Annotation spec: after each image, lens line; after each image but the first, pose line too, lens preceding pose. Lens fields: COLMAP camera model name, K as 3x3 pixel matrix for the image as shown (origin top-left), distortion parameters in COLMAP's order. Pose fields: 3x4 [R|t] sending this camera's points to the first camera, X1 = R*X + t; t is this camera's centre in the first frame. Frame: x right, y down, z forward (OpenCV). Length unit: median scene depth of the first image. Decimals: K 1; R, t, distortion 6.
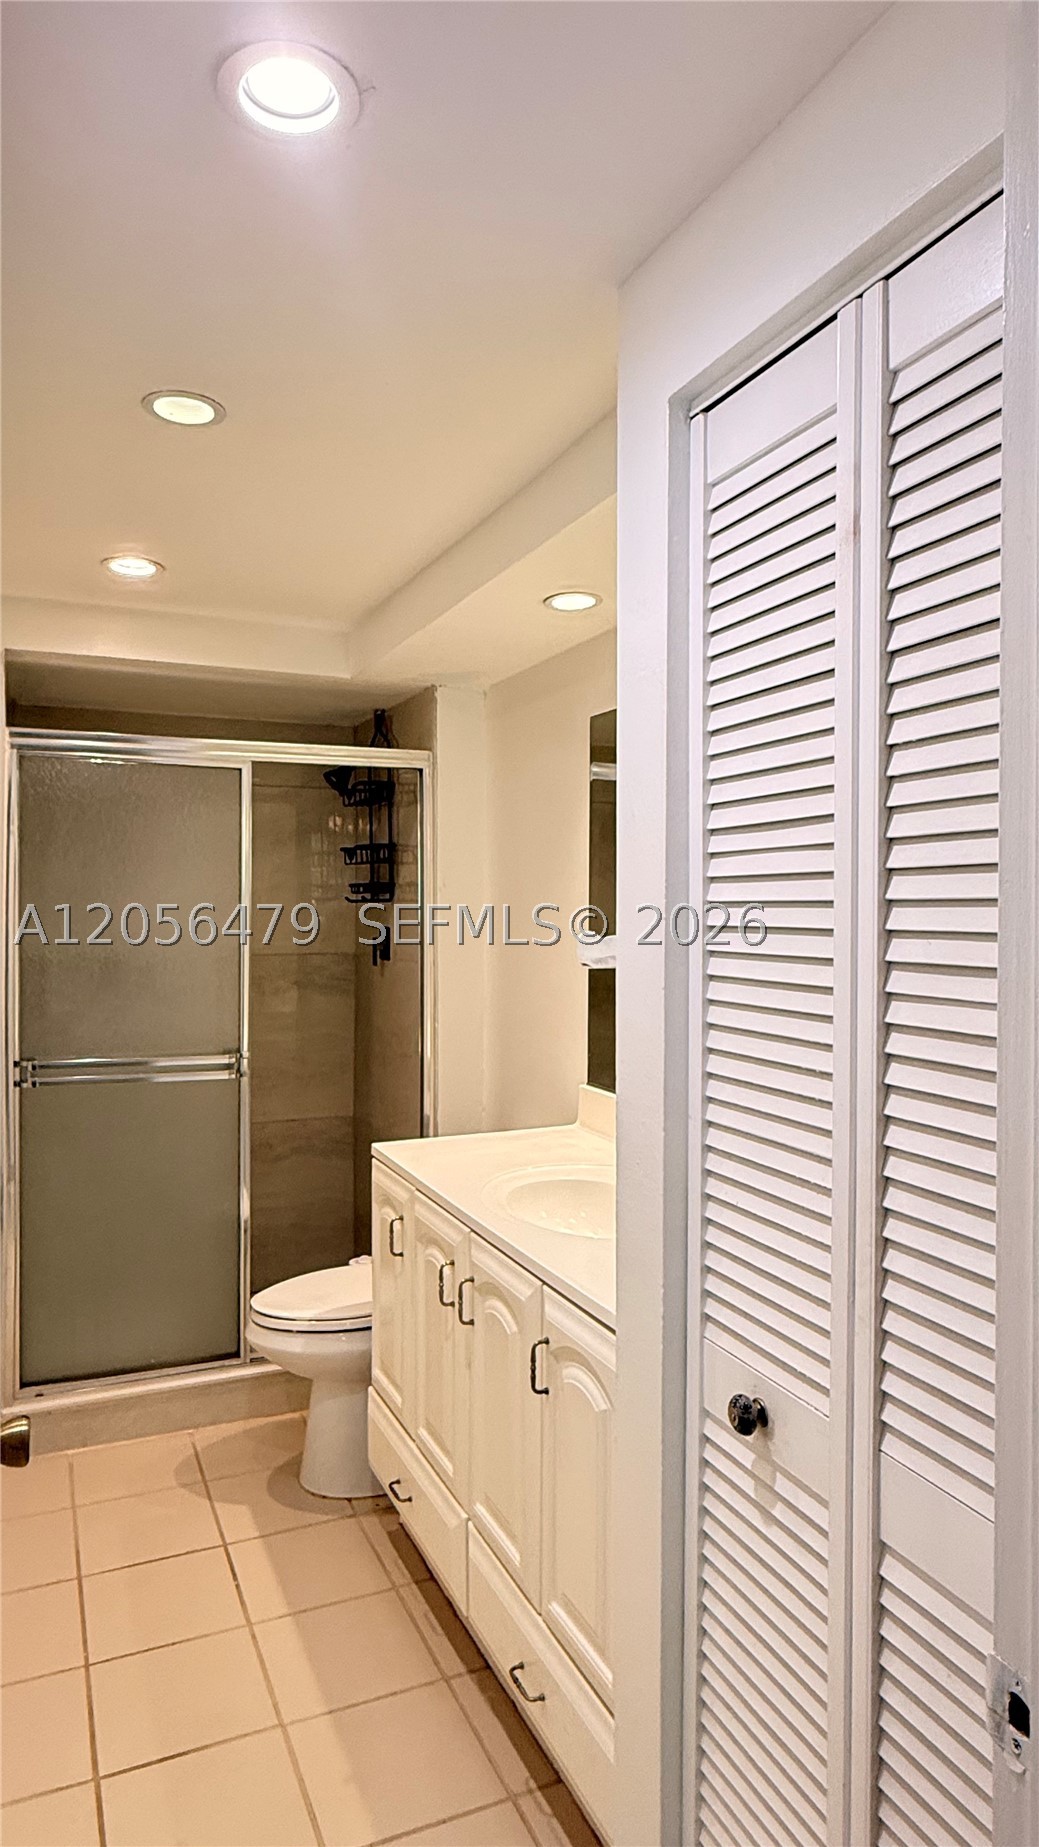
lens RADIAL K [[1099.3, 0, 517.0], [0, 1099.3, 913.5], [0, 0, 1]] dist [-0.019151, -0.000130]
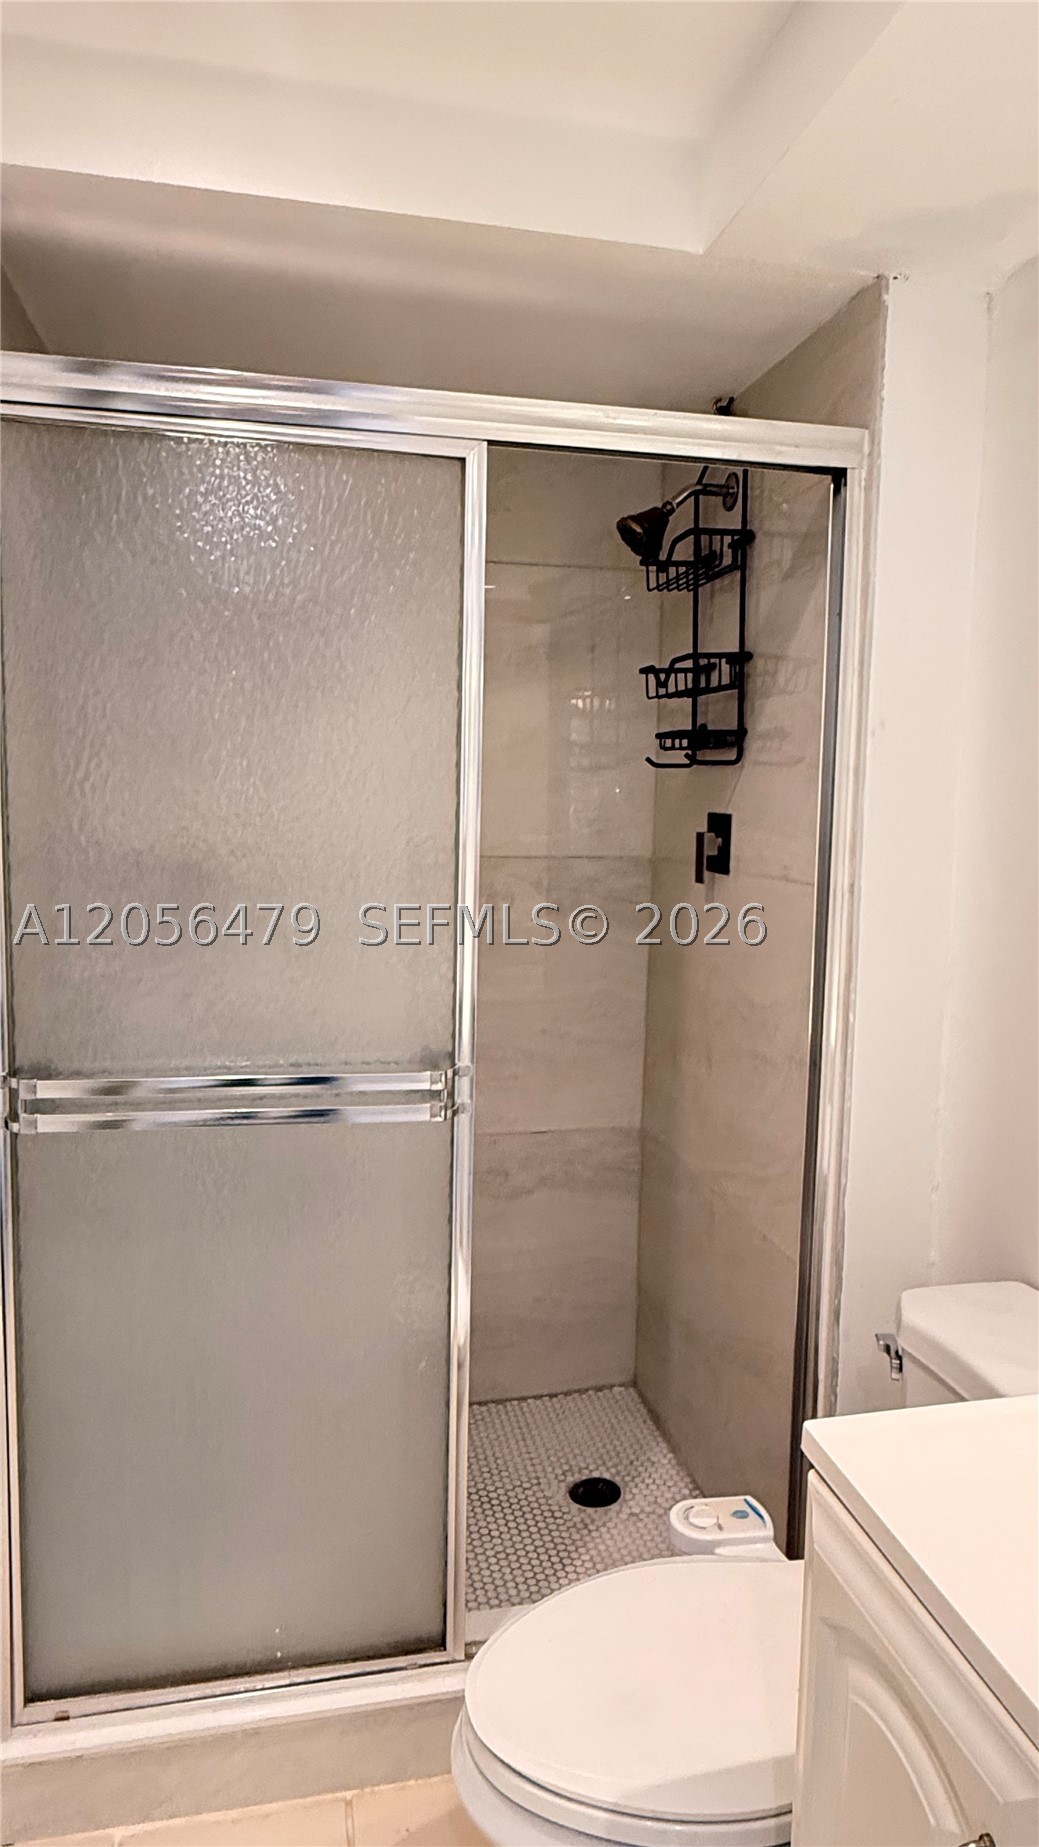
lens RADIAL K [[1114.3, 0, 519.5], [0, 1114.3, 923.5], [0, 0, 1]] dist [0.002136, -0.000246]
pose [[0.979872, 0.039754, -0.195626, -0.121493], [-0.018194, 0.993677, 0.110796, 0.008671], [0.198794, -0.105007, 0.974400, 0.496251]]
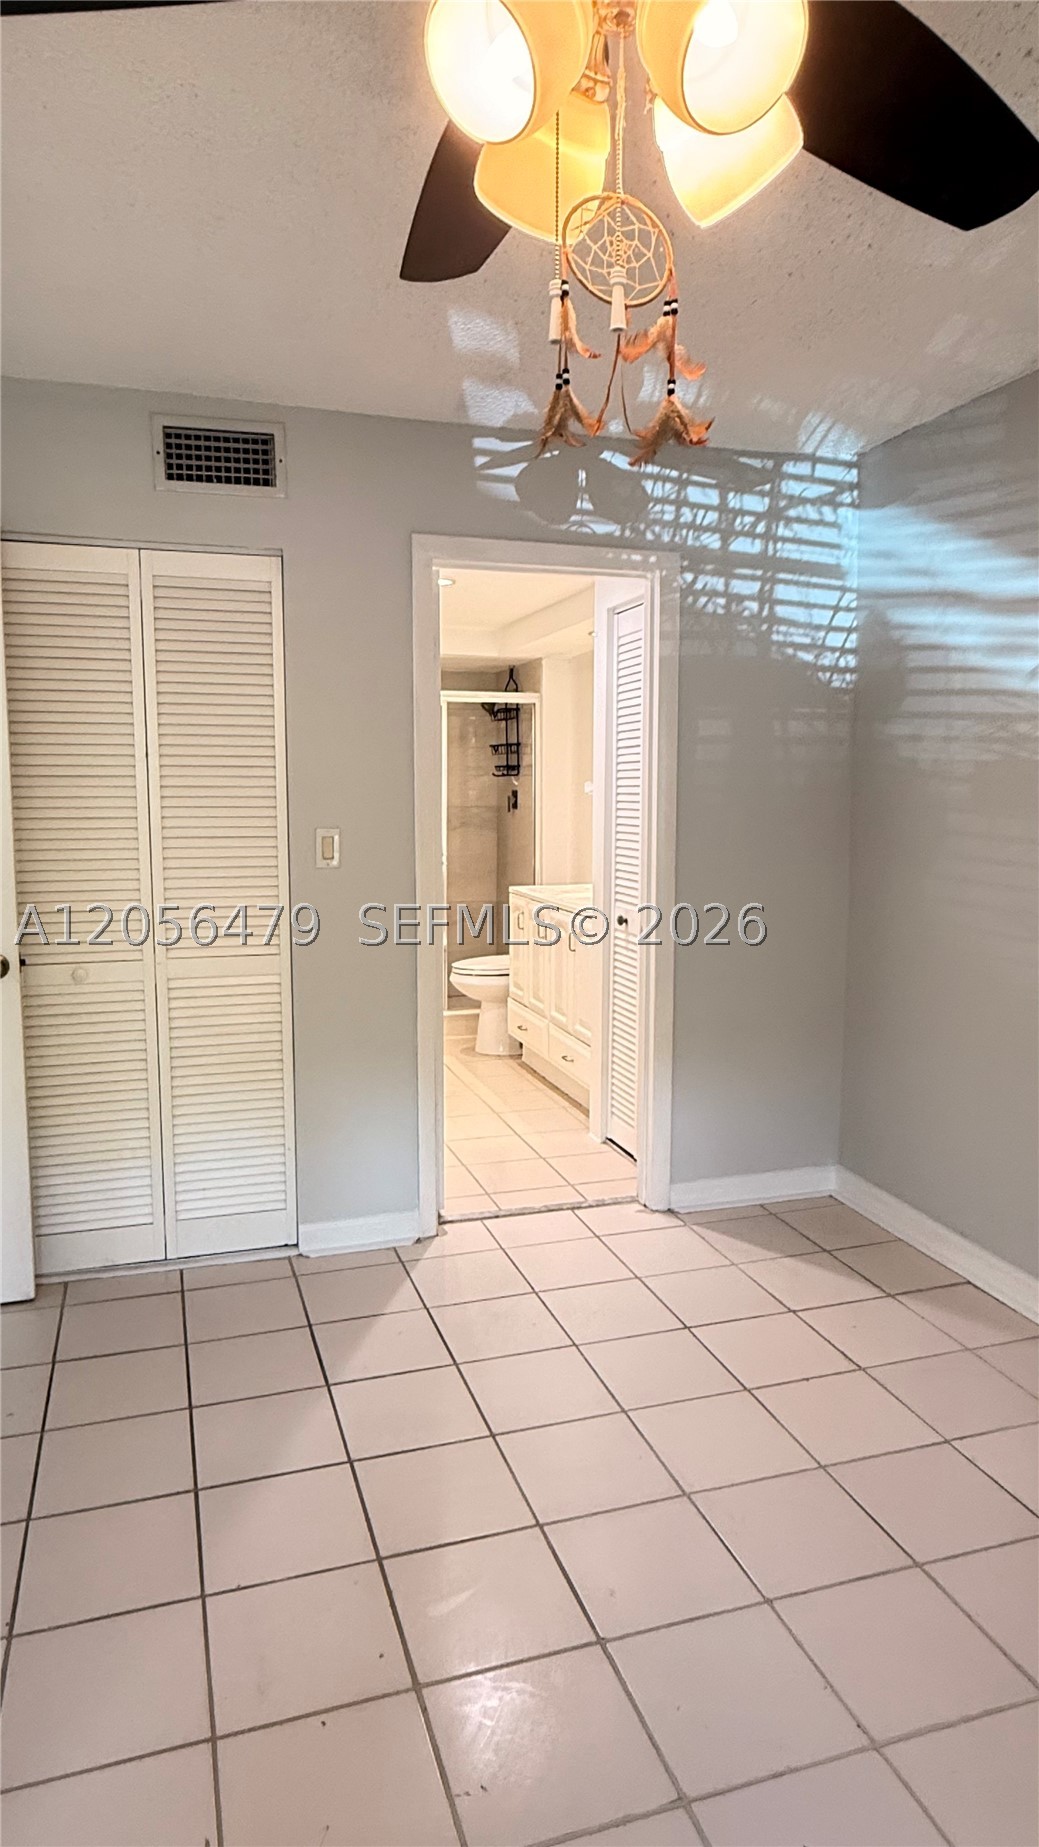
lens RADIAL K [[1114.3, 0, 519.5], [0, 1114.3, 923.5], [0, 0, 1]] dist [0.002136, -0.000246]
pose [[0.993874, 0.013106, -0.109743, 0.100632], [-0.000691, 0.993661, 0.112416, 0.027293], [0.110521, -0.111651, 0.987582, -0.910358]]
